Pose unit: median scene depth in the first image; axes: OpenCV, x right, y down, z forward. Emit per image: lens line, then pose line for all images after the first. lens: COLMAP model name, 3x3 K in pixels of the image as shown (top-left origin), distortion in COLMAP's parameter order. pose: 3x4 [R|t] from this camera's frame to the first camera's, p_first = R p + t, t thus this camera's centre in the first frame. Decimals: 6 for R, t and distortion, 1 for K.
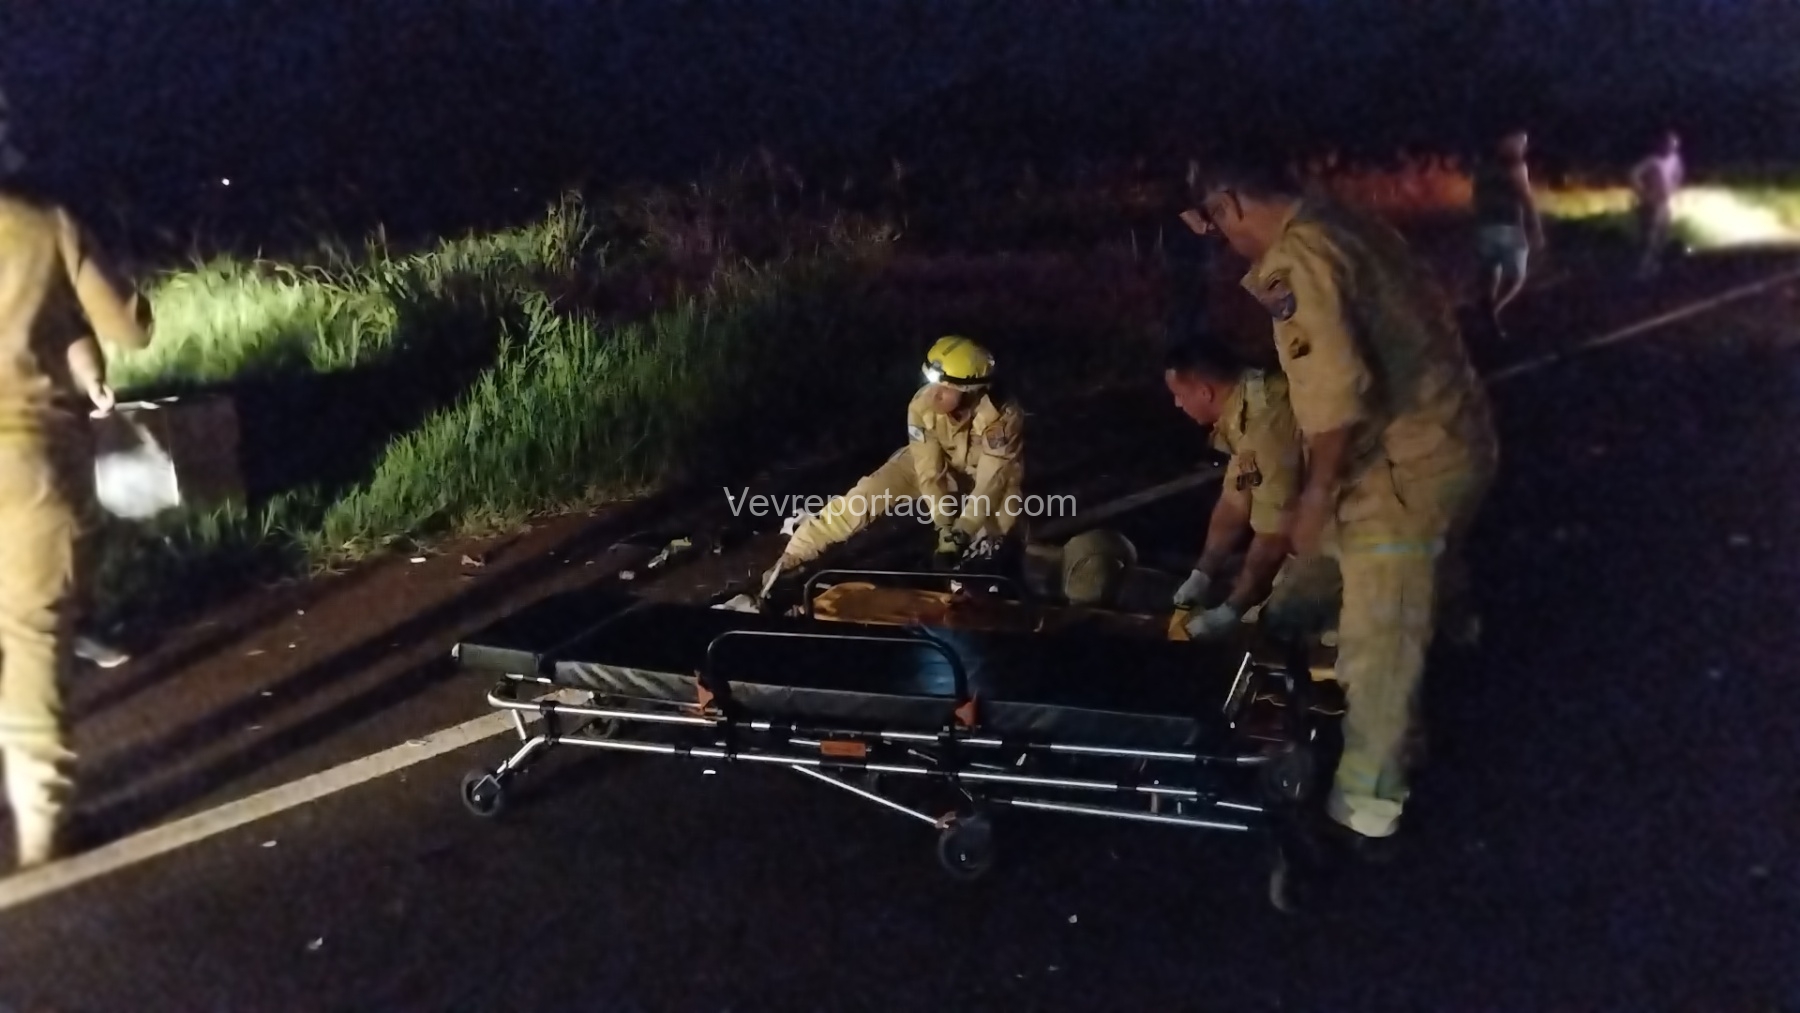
lens RADIAL K [[1470.6, 0, 900.0], [0, 1470.6, 506.5], [0, 0, 1]] dist [0.014834, -0.002764]
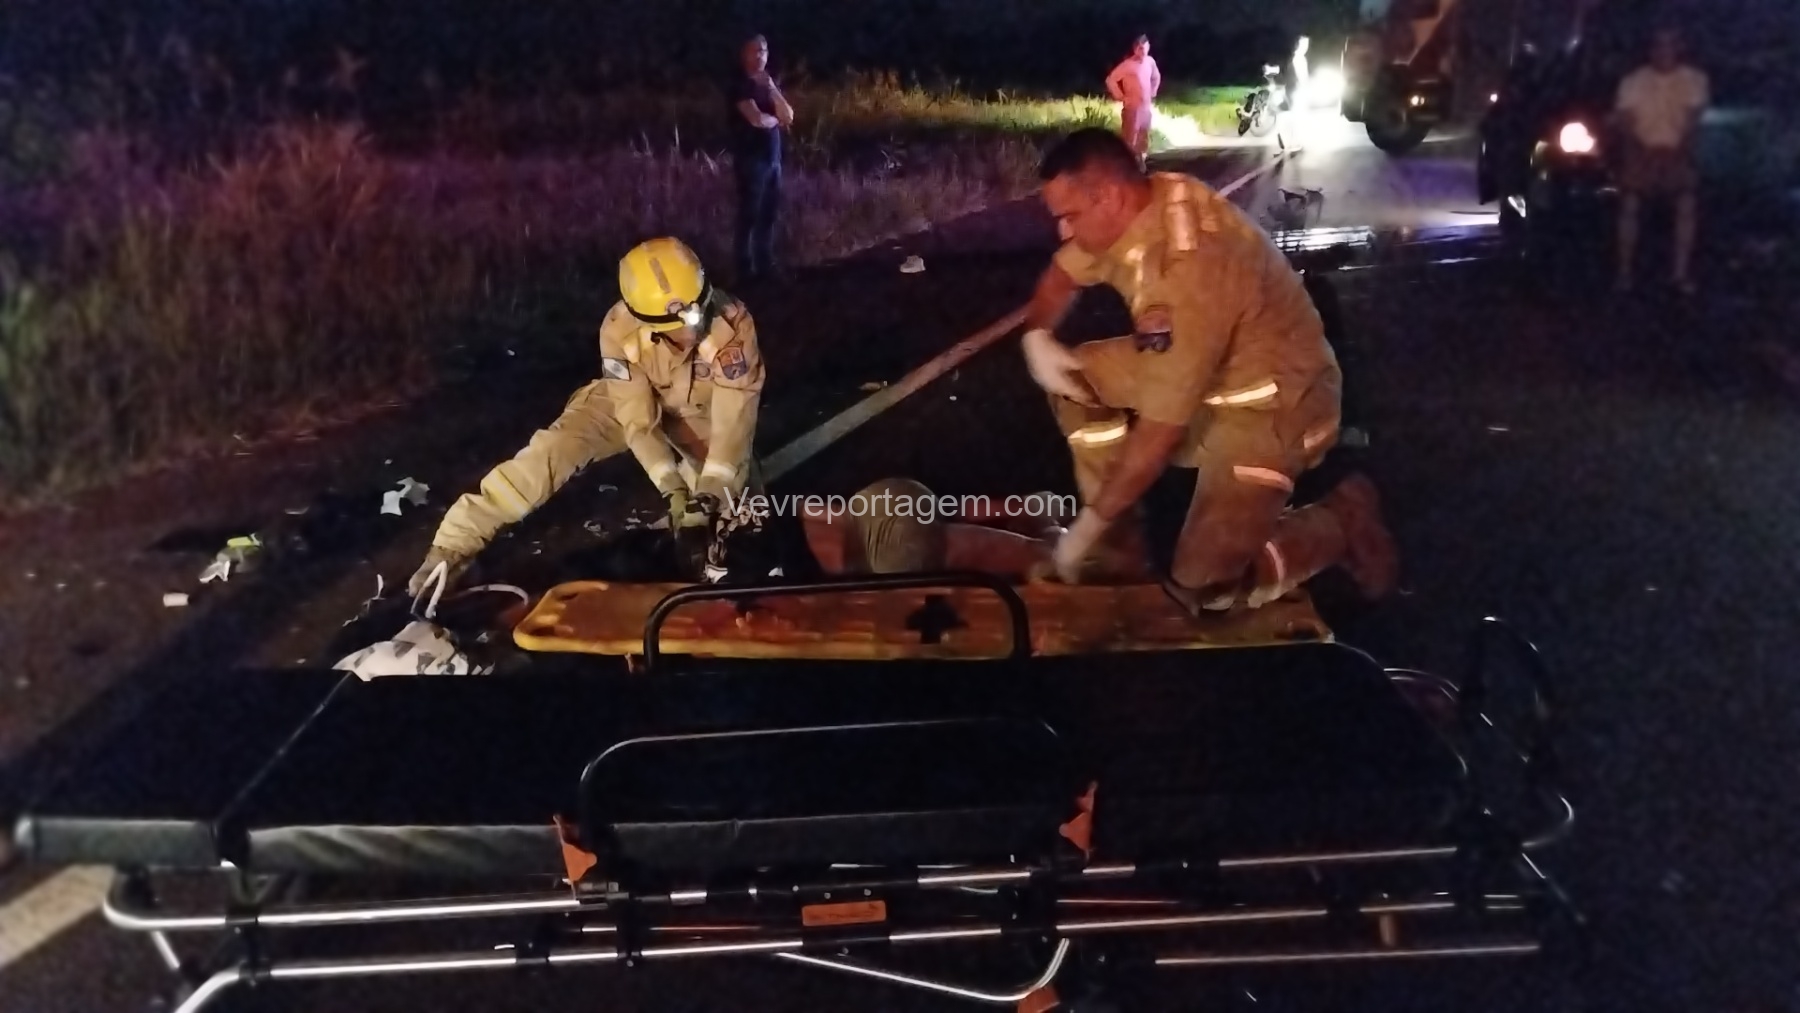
lens RADIAL K [[1470.6, 0, 900.0], [0, 1470.6, 506.5], [0, 0, 1]] dist [0.014834, -0.002764]
pose [[0.931790, -0.092184, 0.351097, -0.127855], [0.073496, 0.995095, 0.066220, -0.019622], [-0.355480, -0.035899, 0.933994, 0.282255]]
